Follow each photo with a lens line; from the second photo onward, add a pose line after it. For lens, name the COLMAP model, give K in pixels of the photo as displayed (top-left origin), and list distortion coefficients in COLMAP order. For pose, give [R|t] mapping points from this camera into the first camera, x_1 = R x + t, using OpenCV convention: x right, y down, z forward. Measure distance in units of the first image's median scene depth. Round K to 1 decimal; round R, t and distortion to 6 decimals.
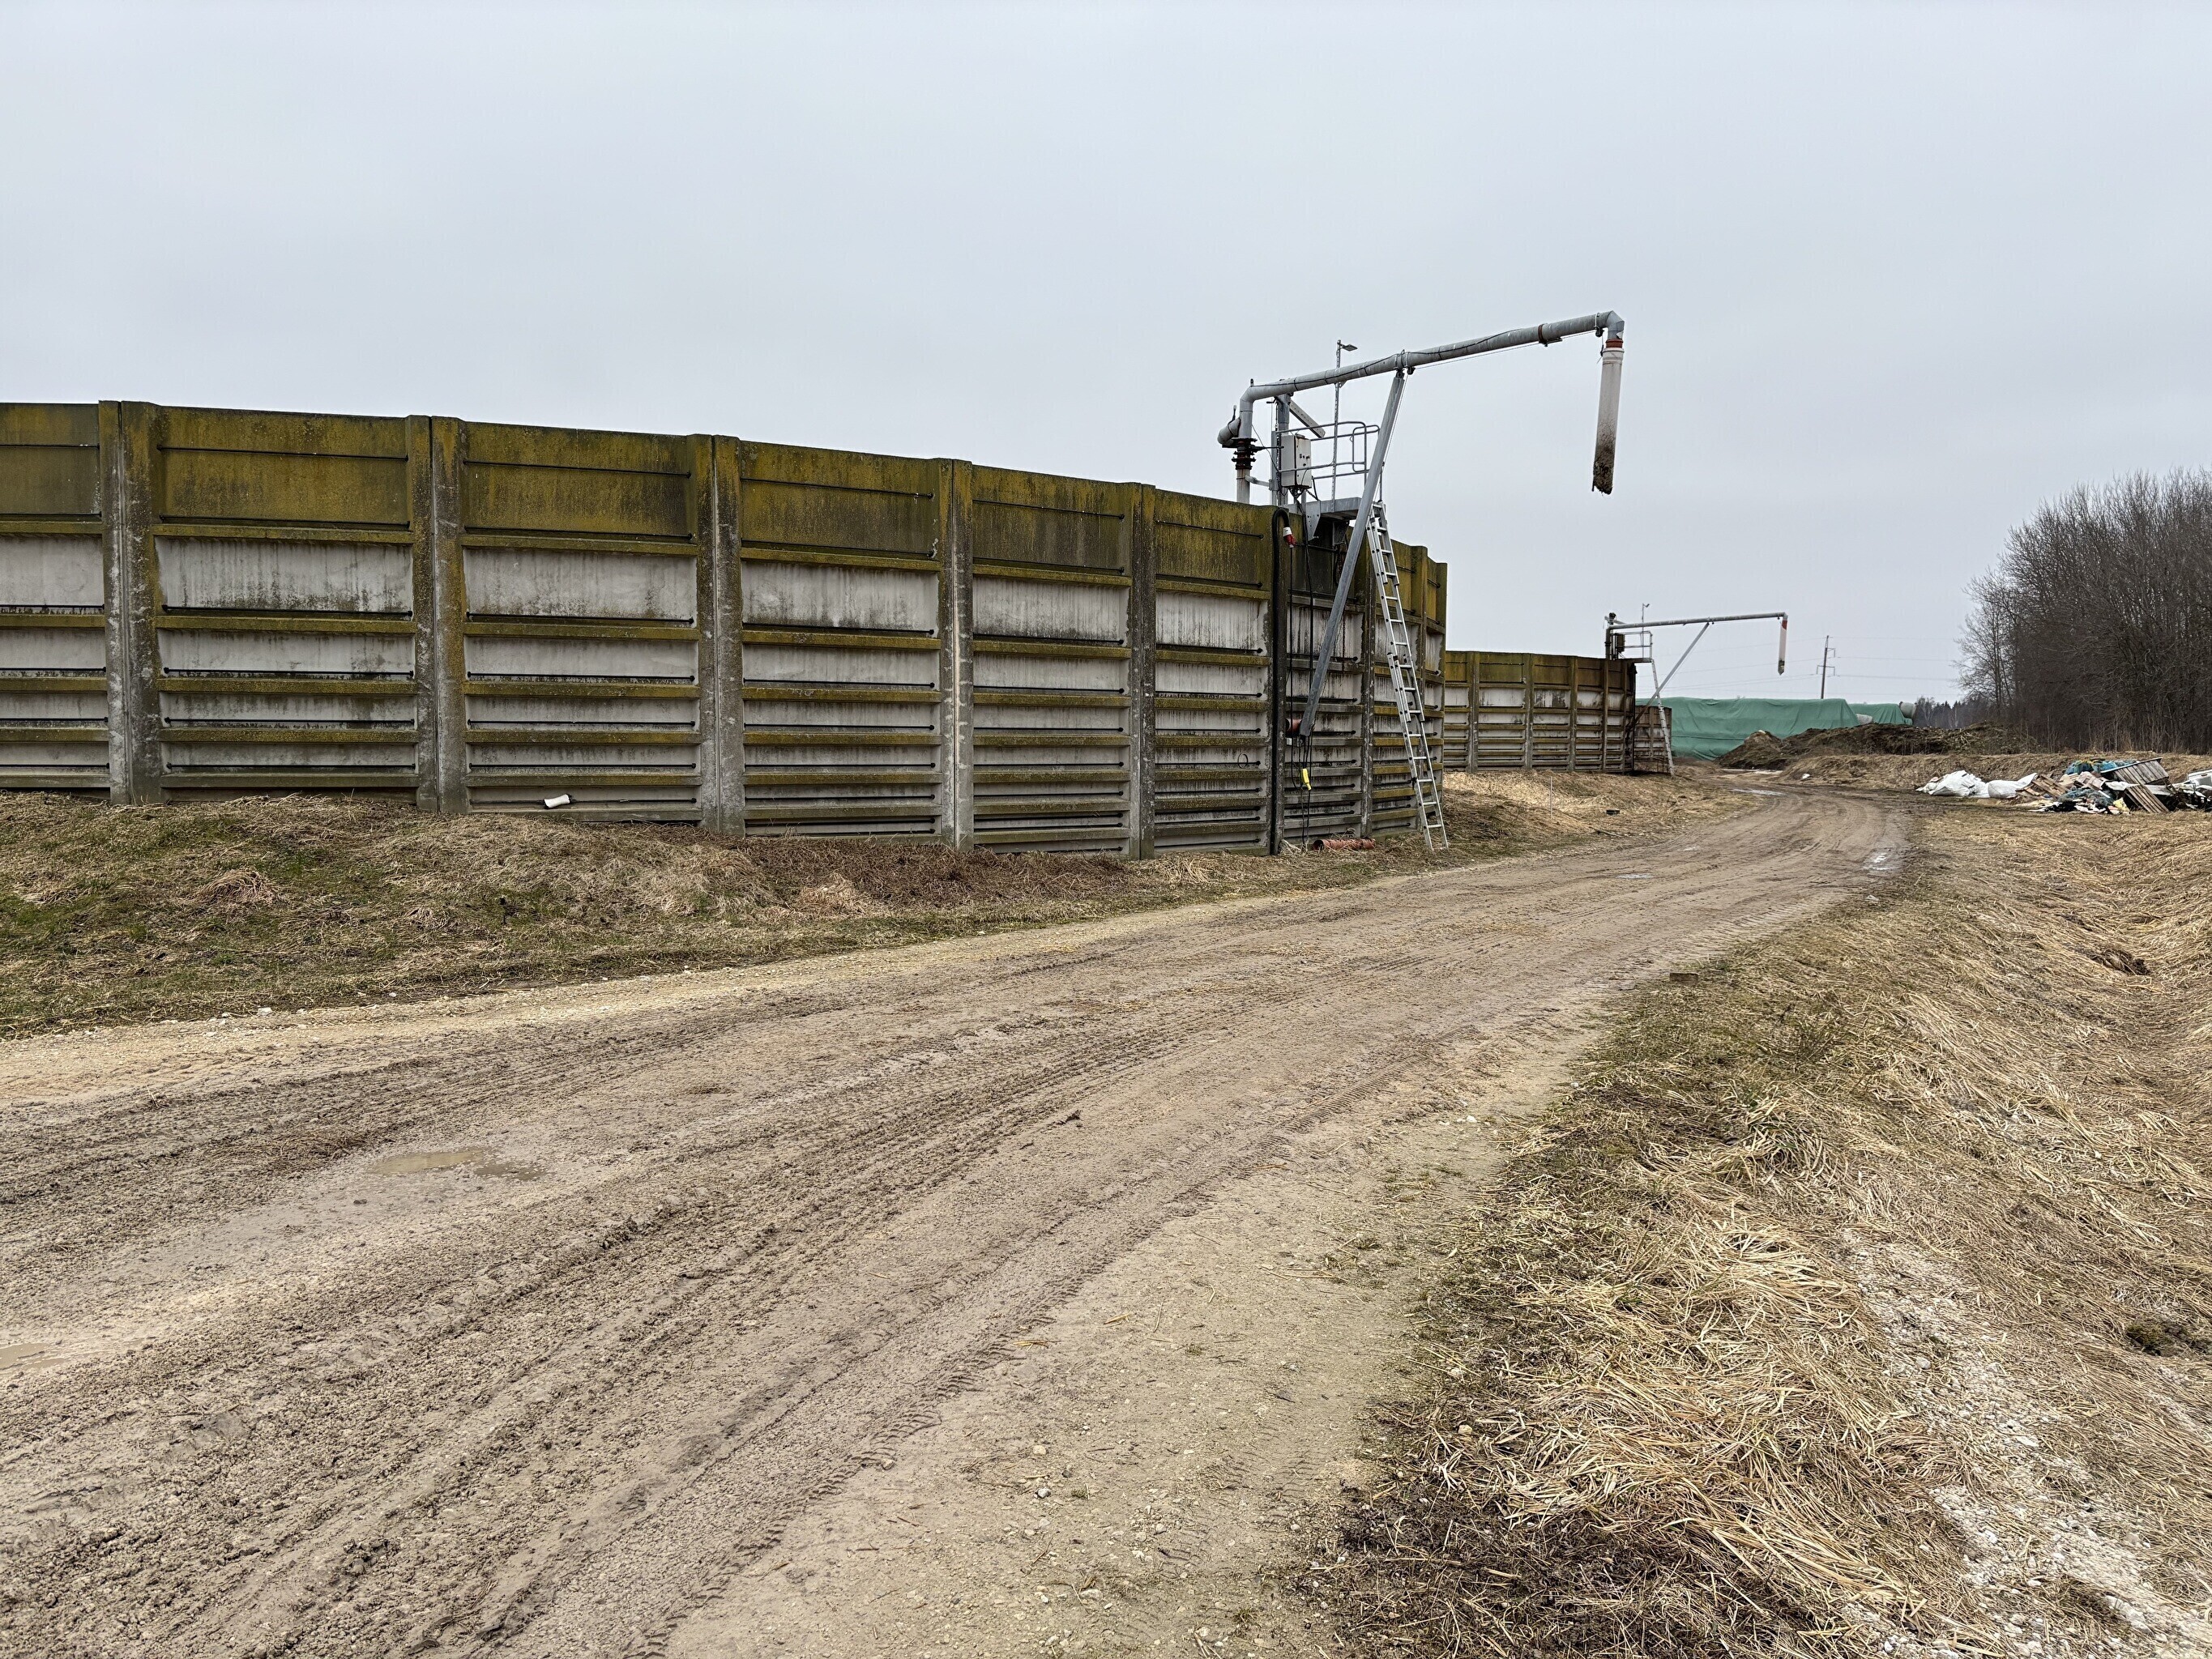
lens RADIAL K [[1681.6, 0, 1106.0], [0, 1681.6, 829.5], [0, 0, 1]] dist [0.123276, -0.103029]
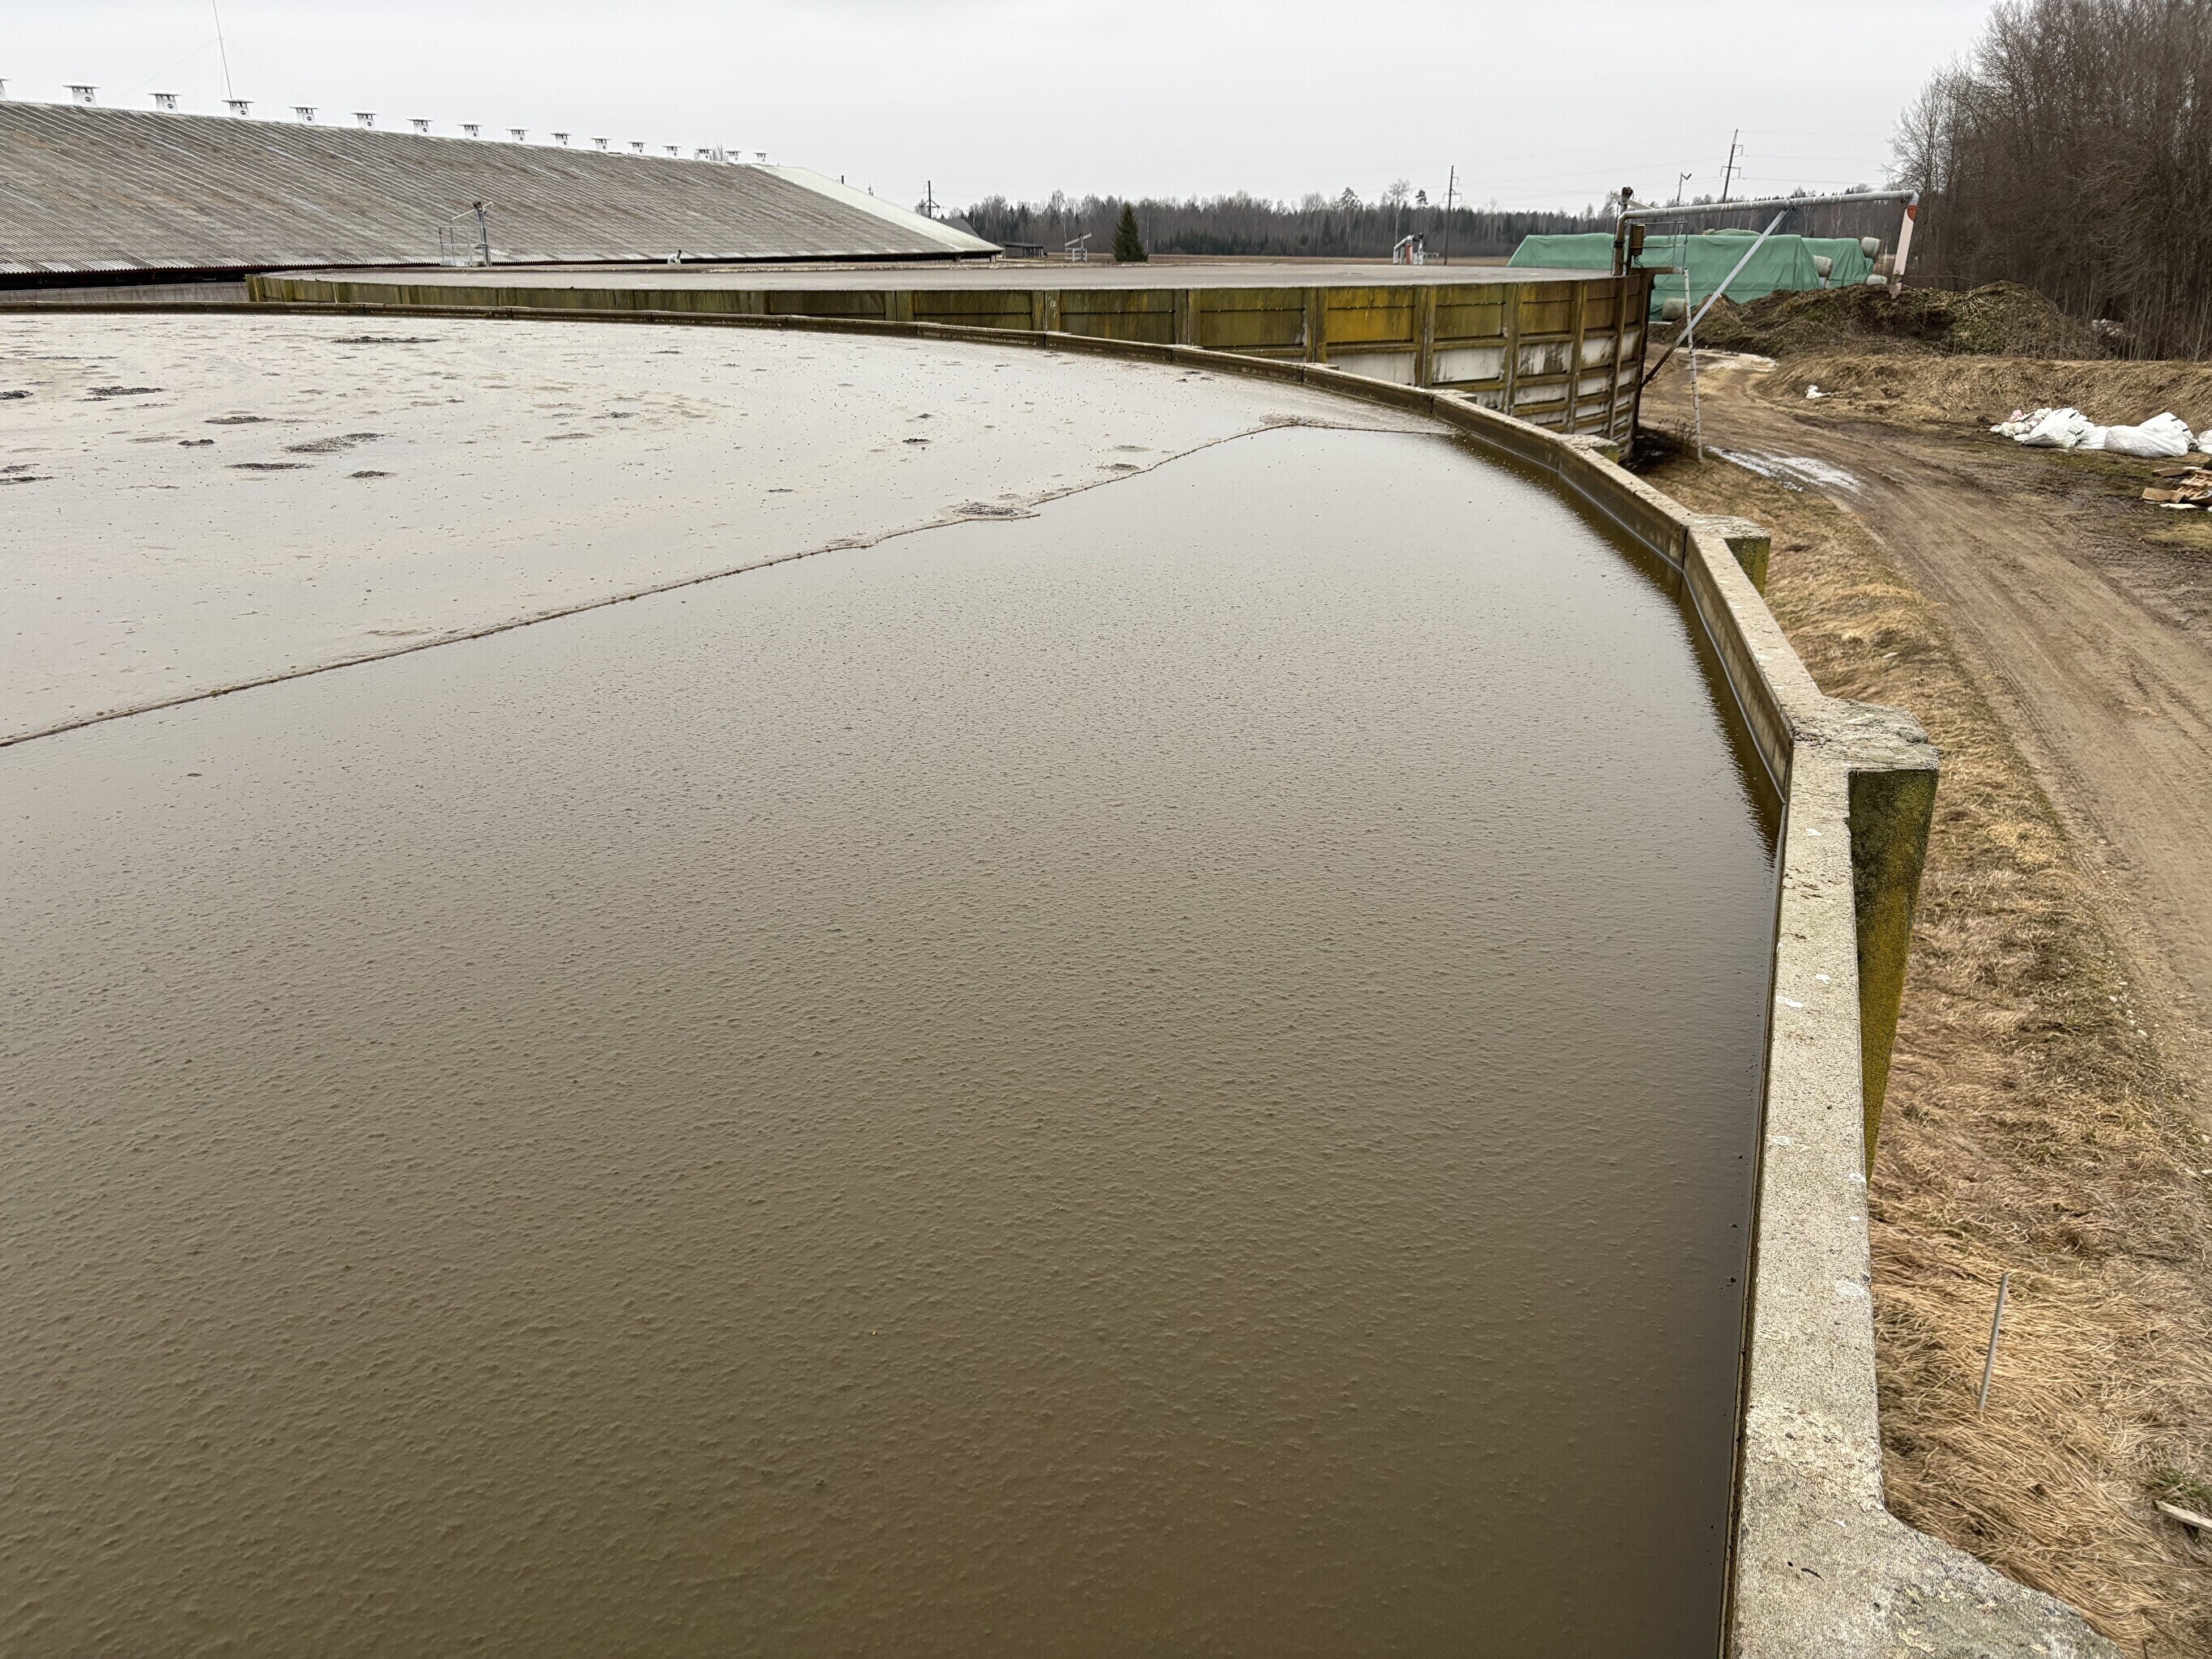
lens RADIAL K [[1681.6, 0, 1106.0], [0, 1681.6, 829.5], [0, 0, 1]] dist [0.123276, -0.103029]
pose [[0.996118, -0.035787, 0.080428, 0.165680], [0.012209, 0.960973, 0.276373, -0.283634], [-0.087180, -0.274318, 0.957679, 1.248688]]
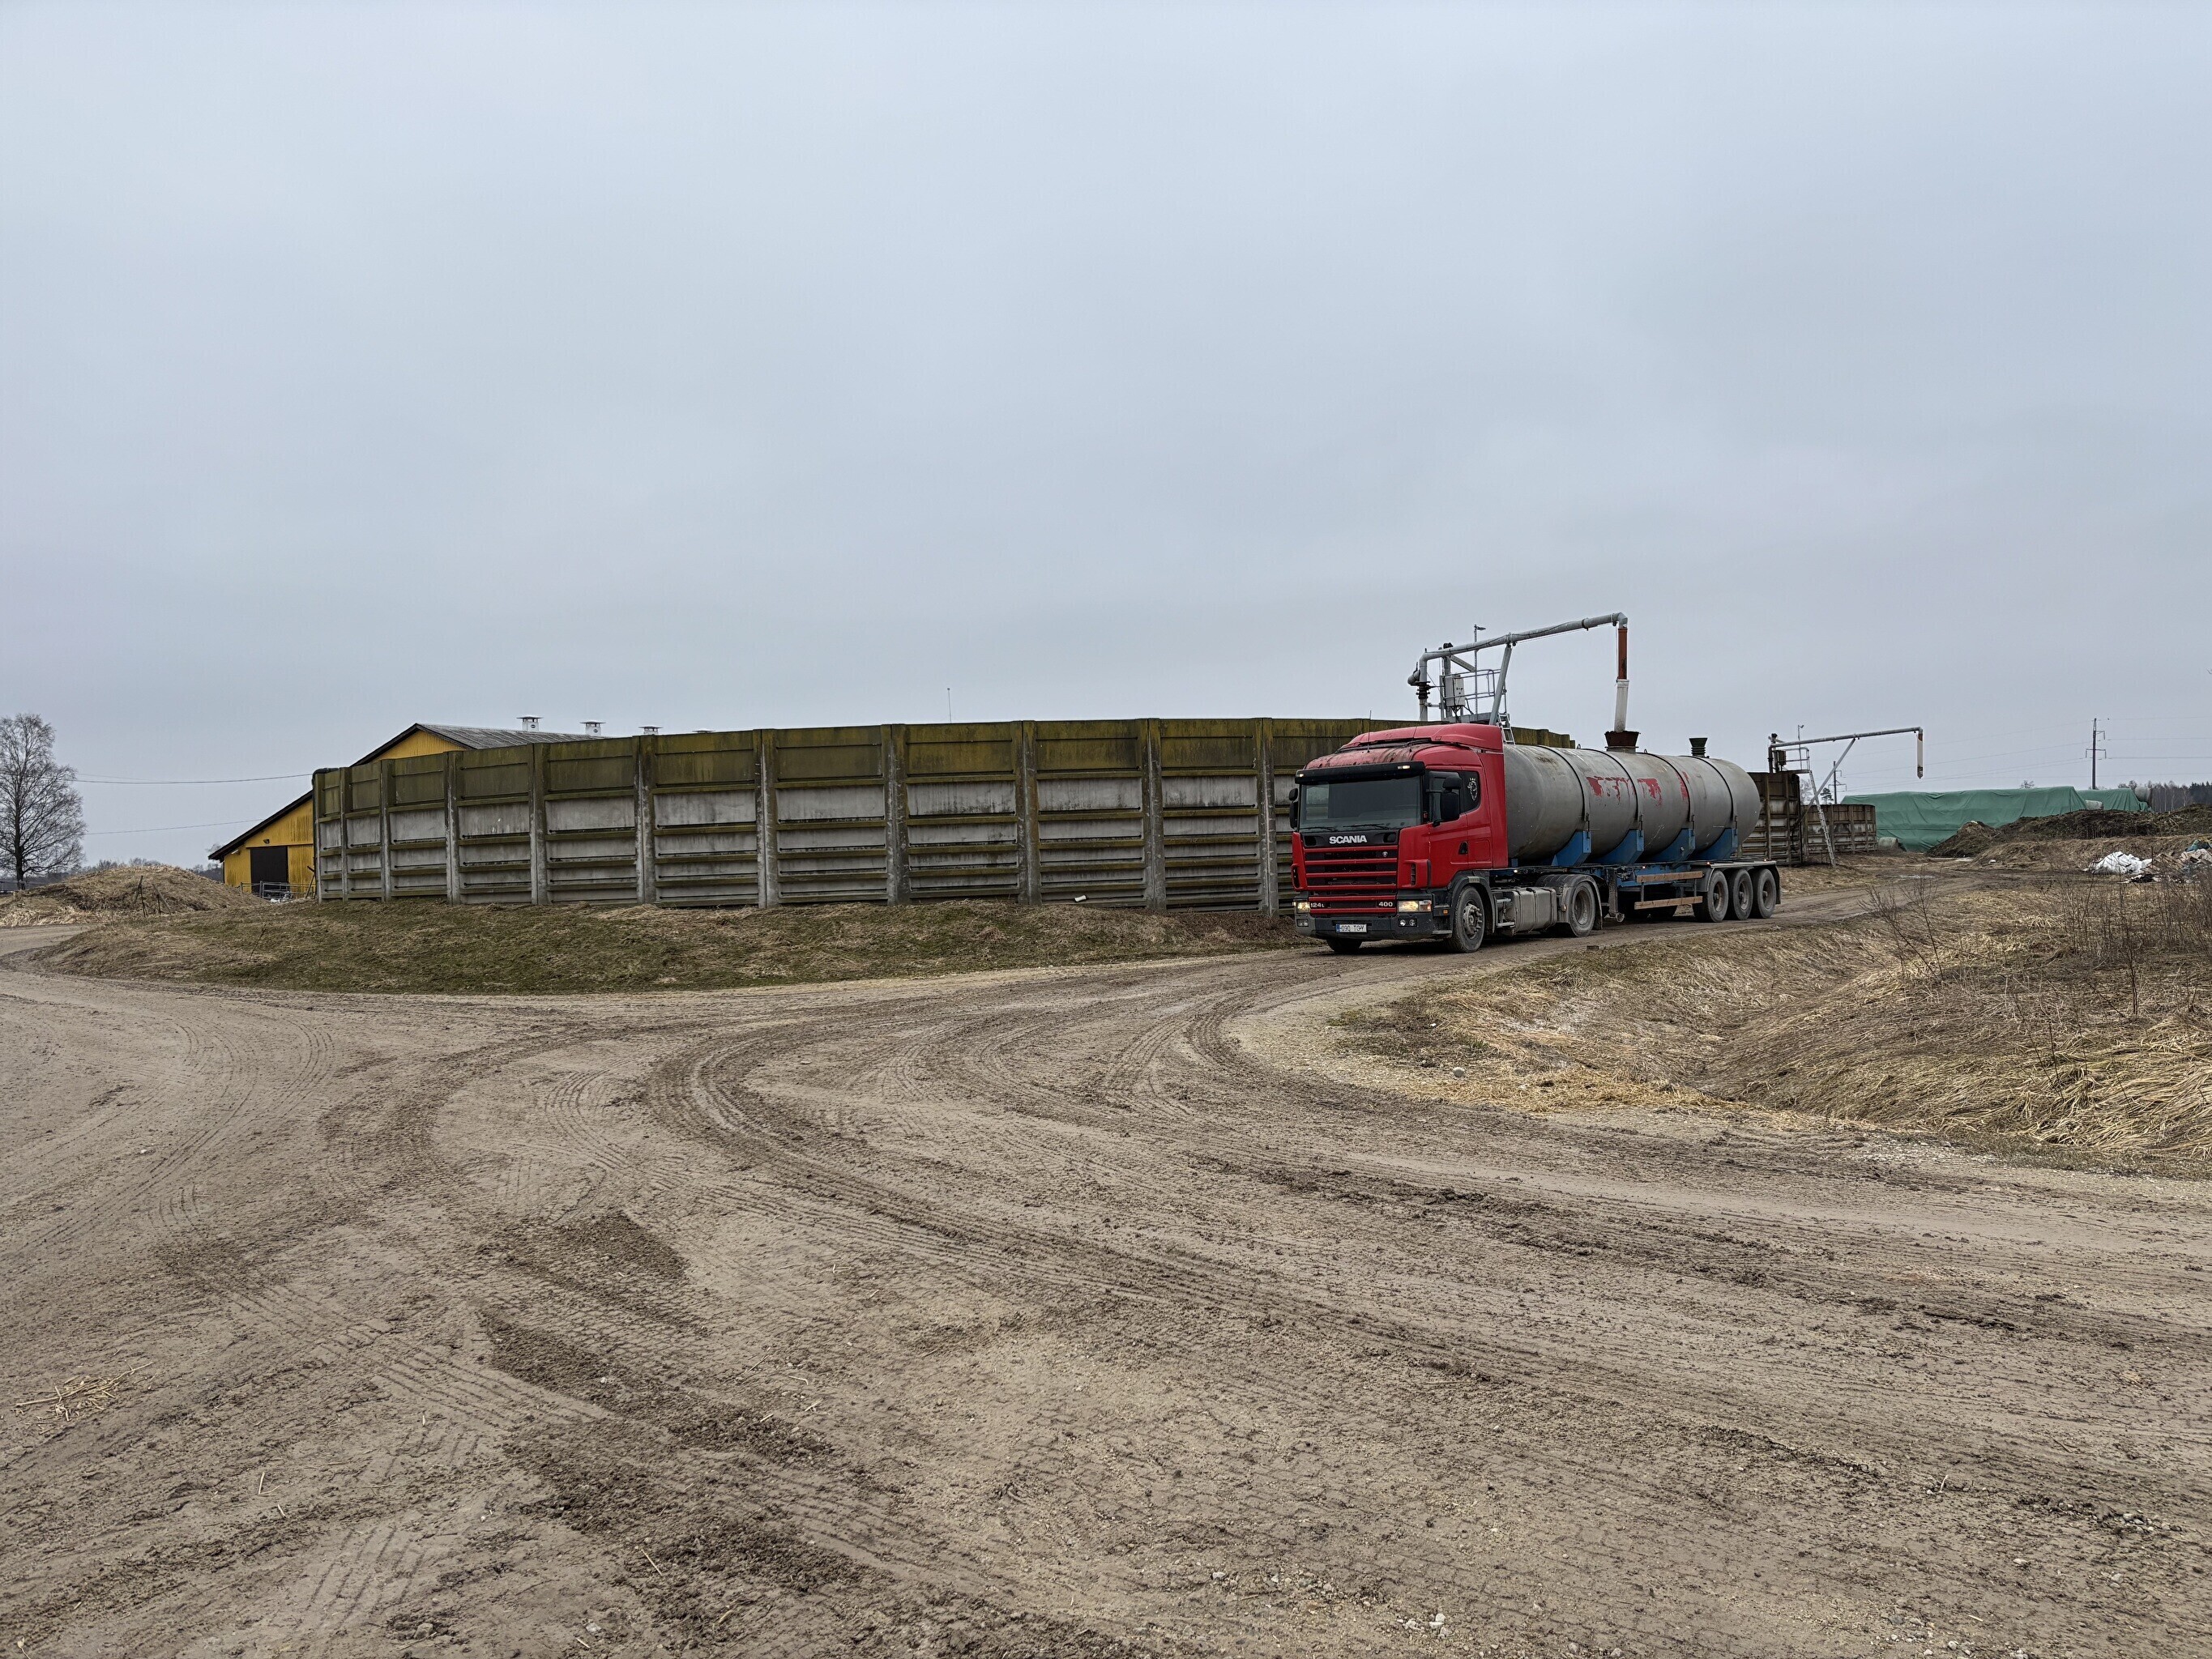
lens RADIAL K [[1680.6, 0, 1112.7], [0, 1680.6, 919.1], [0, 0, 1]] dist [0.100507, -0.000791]
pose [[0.988846, -0.034249, -0.144949, 0.012548], [0.031832, 0.999313, -0.018963, 0.046229], [0.145499, 0.014138, 0.989257, -0.973981]]
